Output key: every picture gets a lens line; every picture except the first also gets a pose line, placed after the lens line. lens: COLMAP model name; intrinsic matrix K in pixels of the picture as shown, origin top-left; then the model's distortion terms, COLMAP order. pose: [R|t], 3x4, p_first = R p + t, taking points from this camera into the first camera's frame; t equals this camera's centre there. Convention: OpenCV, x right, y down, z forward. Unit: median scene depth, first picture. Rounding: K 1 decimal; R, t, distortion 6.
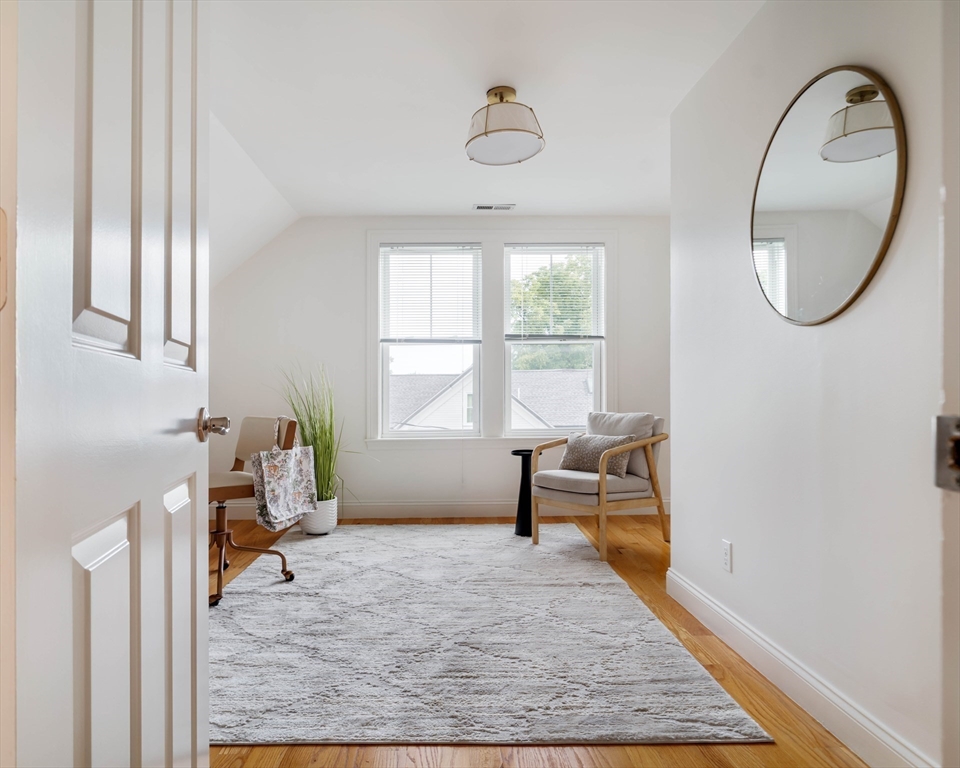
lens RADIAL K [[637.4, 0, 480.2], [0, 637.4, 392.8], [0, 0, 1]] dist [0.002399, -0.000195]
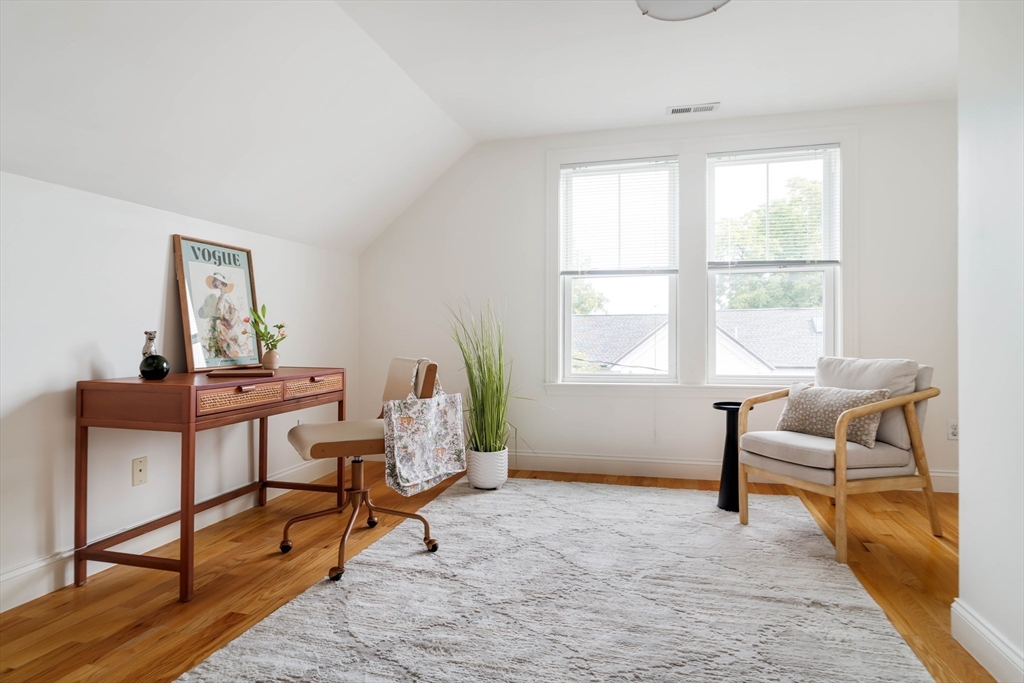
lens RADIAL K [[603.3, 0, 512.6], [0, 603.3, 330.5], [0, 0, 1]] dist [0.000578, 0.001693]
pose [[0.956651, 0.000913, -0.291234, 0.032974], [-0.001754, 0.999995, -0.002624, 0.001156], [0.291230, 0.003021, 0.956648, 0.222270]]
